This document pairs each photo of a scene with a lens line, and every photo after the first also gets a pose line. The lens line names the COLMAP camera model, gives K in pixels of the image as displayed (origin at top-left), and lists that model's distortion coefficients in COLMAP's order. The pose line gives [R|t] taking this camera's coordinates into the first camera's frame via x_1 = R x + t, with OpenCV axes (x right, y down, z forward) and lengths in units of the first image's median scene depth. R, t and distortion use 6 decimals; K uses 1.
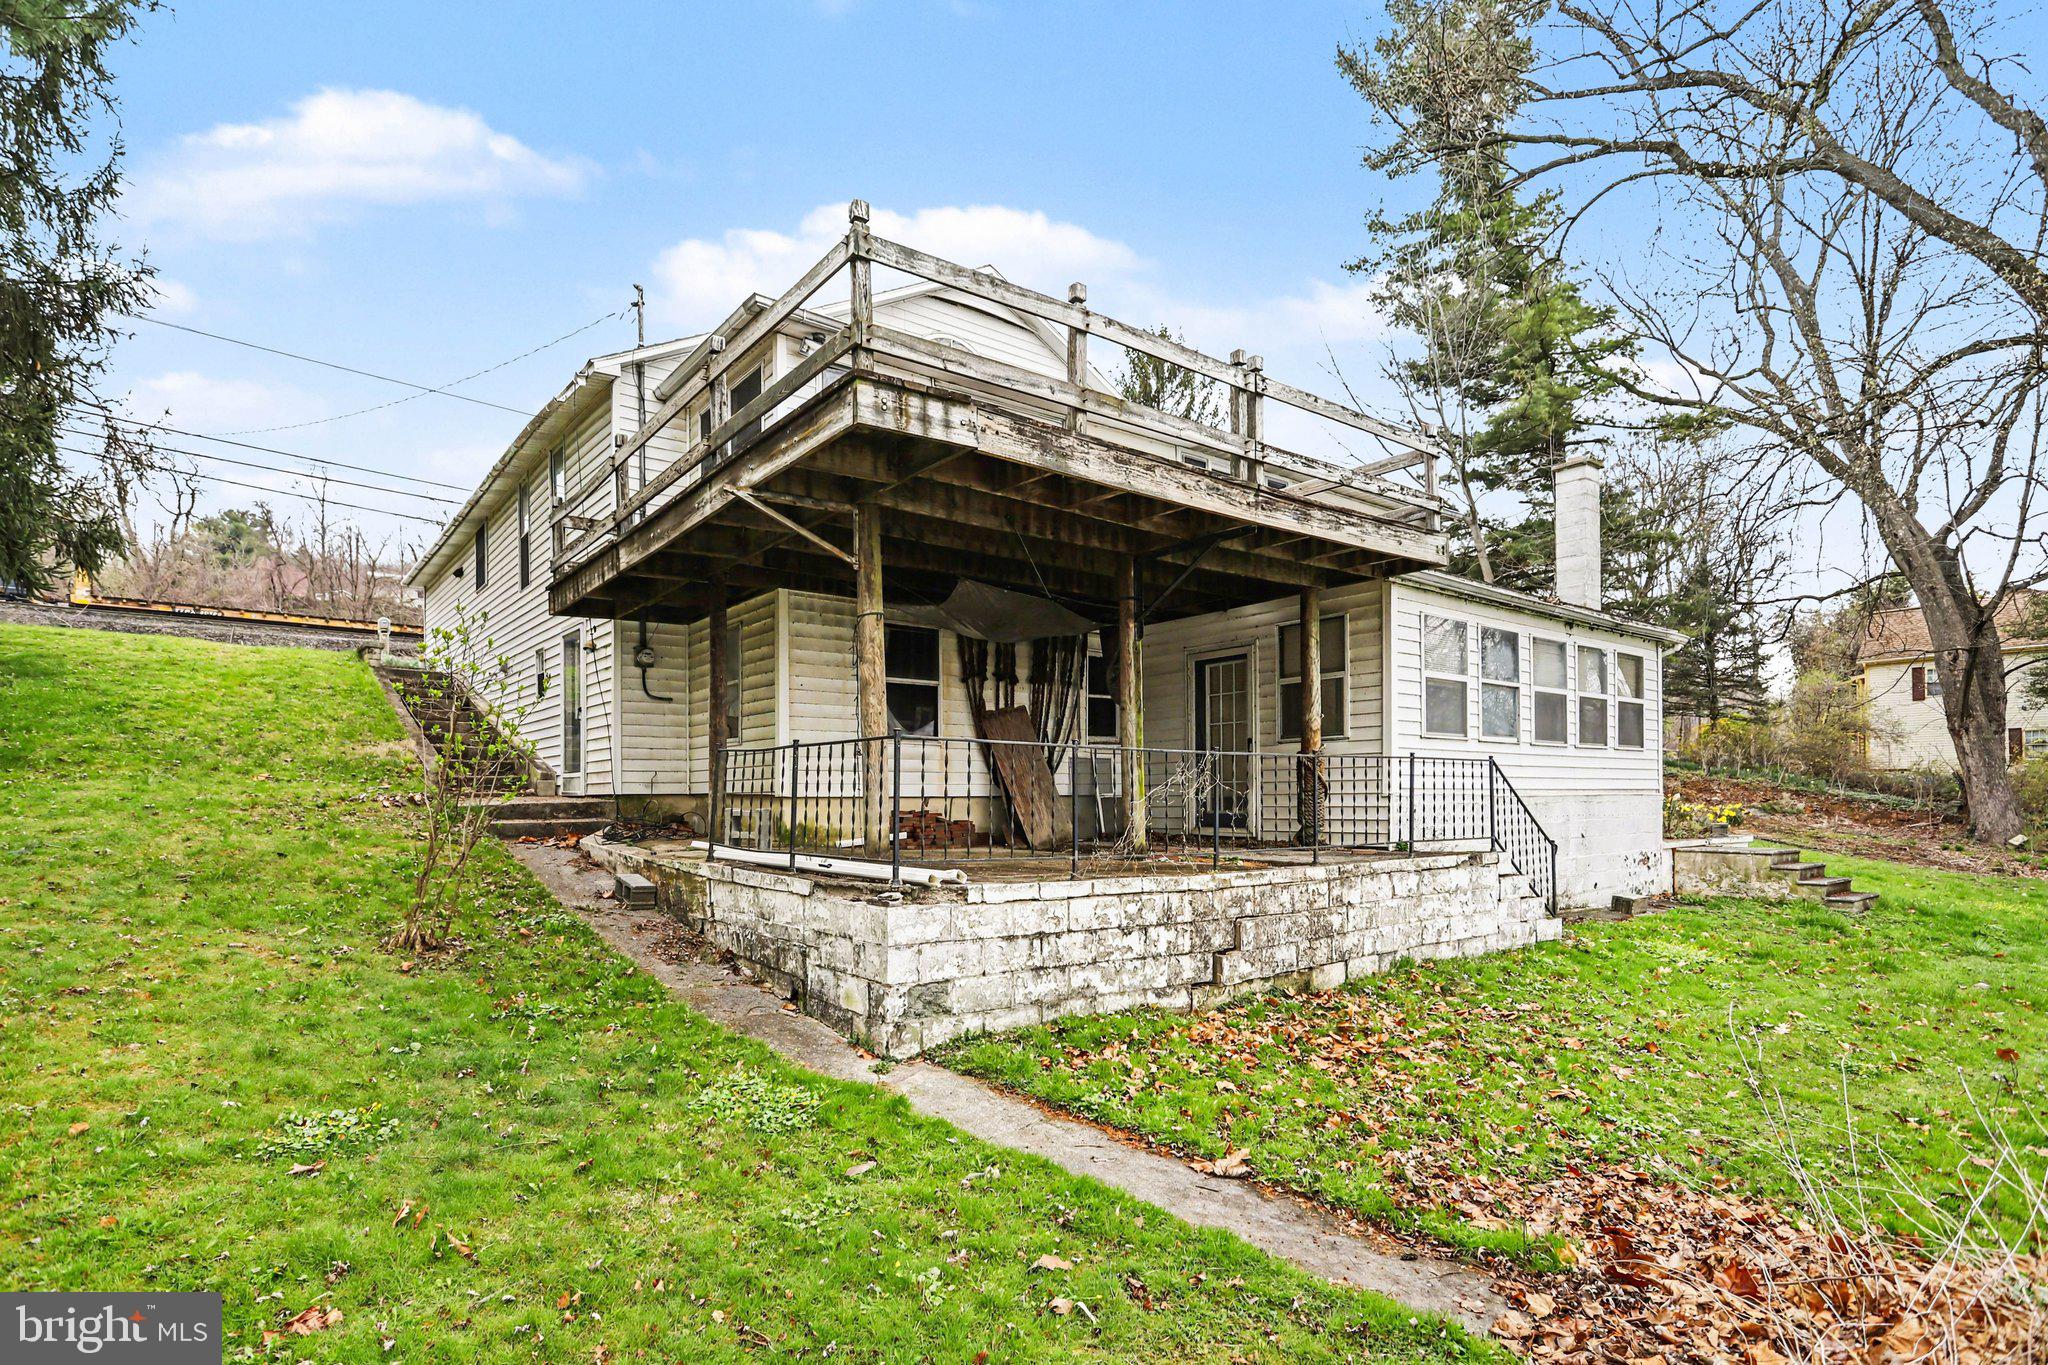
lens RADIAL K [[979.7, 0, 1015.1], [0, 979.7, 767.5], [0, 0, 1]] dist [-0.001725, 0.000511]
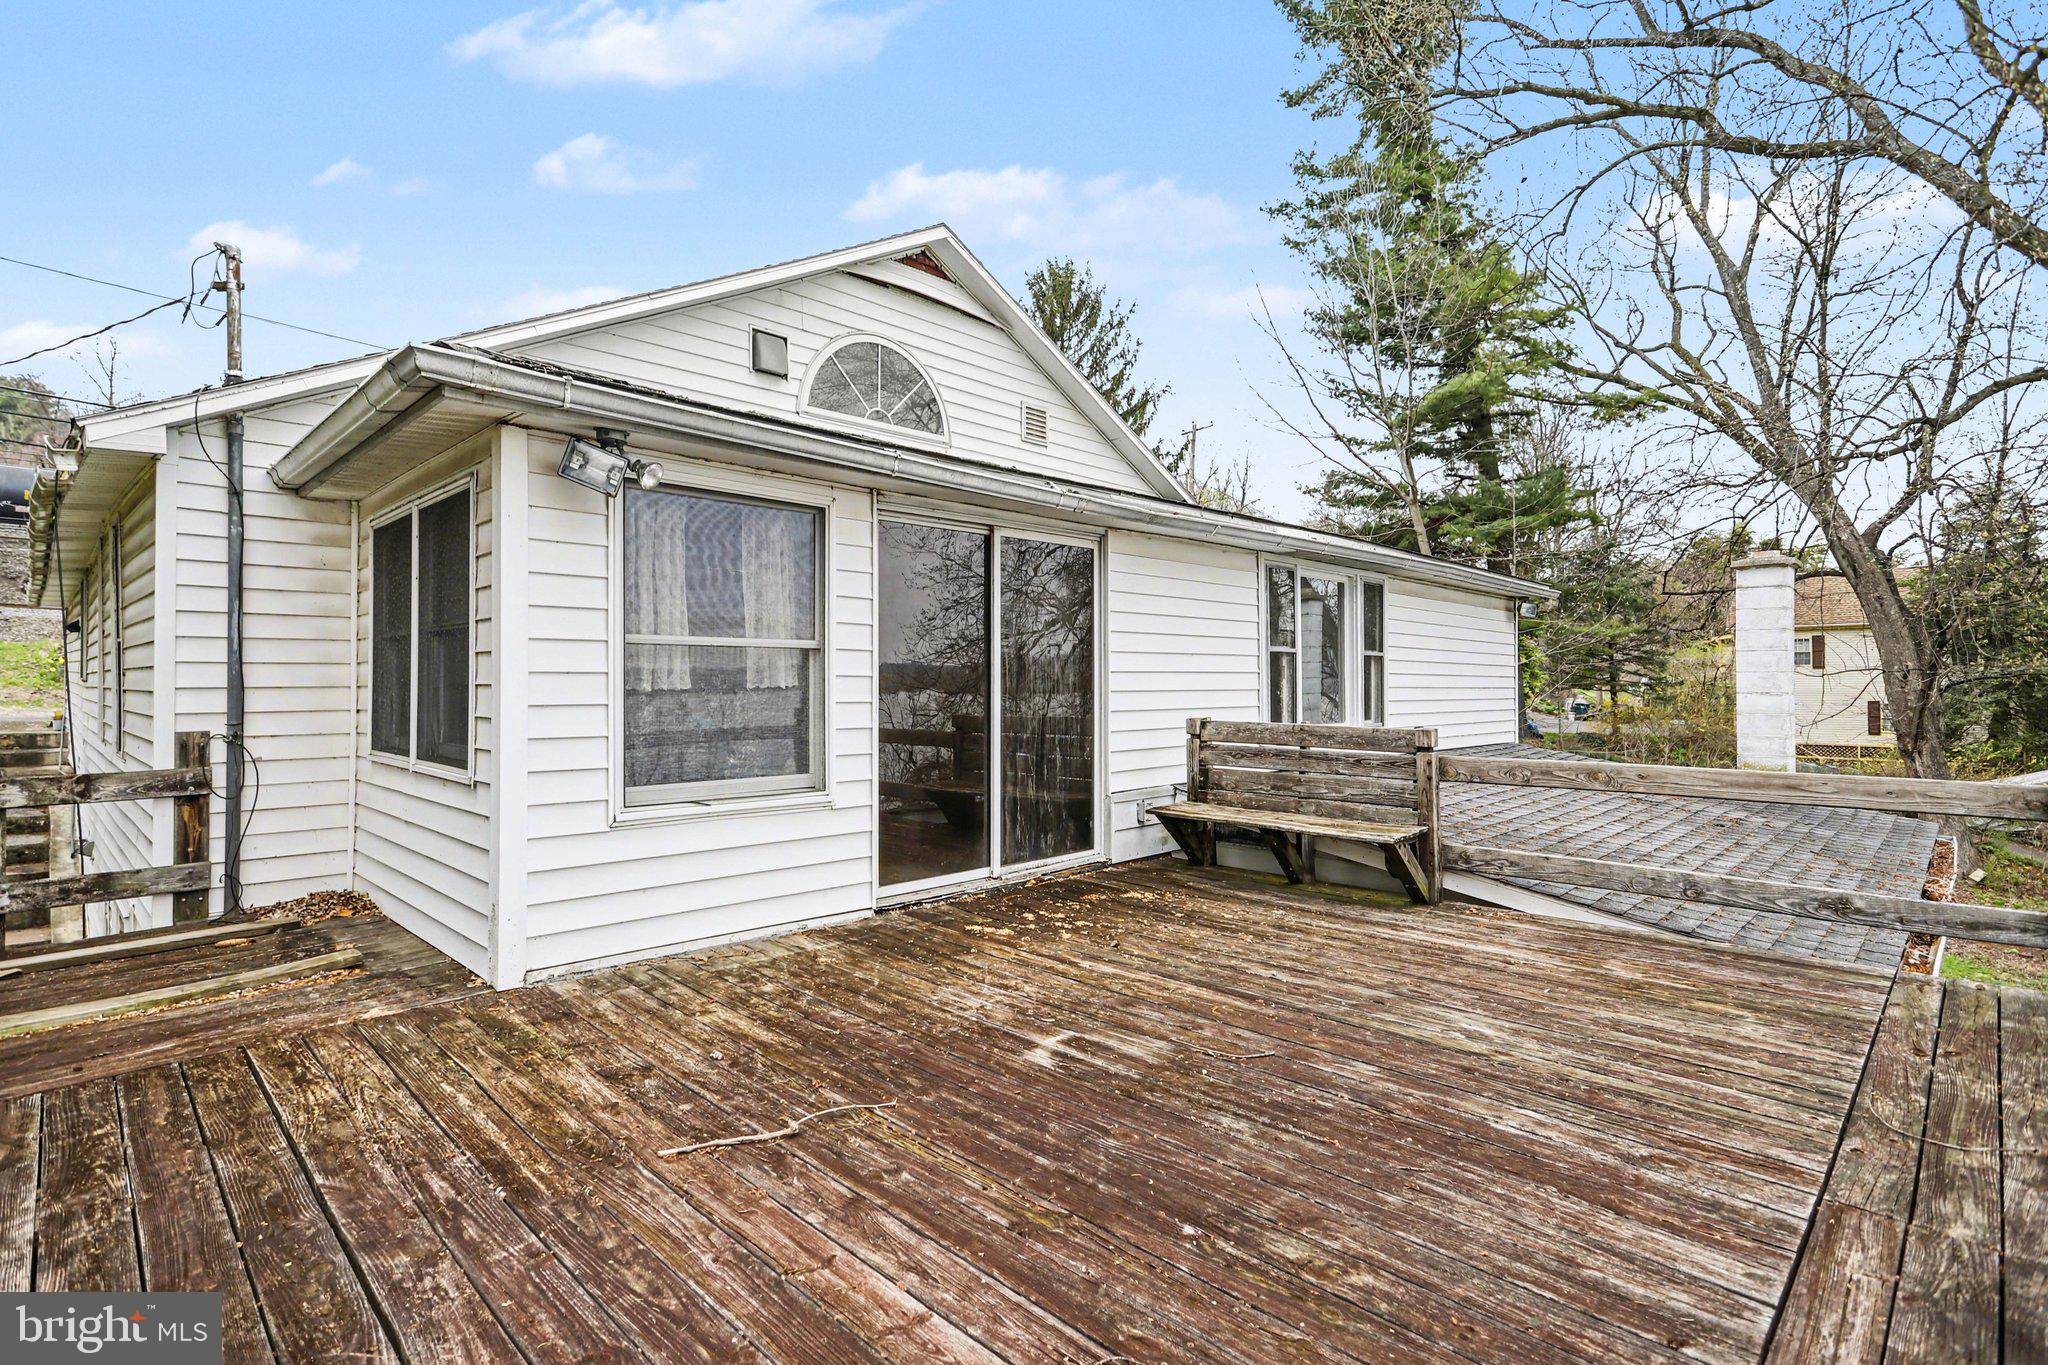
lens RADIAL K [[979.7, 0, 1019.9], [0, 979.7, 688.5], [0, 0, 1]] dist [-0.001725, 0.000511]
pose [[0.991143, 0.006206, 0.132651, -0.018218], [-0.007301, 0.999943, 0.007771, -0.073592], [-0.132596, -0.008670, 0.991132, 0.124010]]
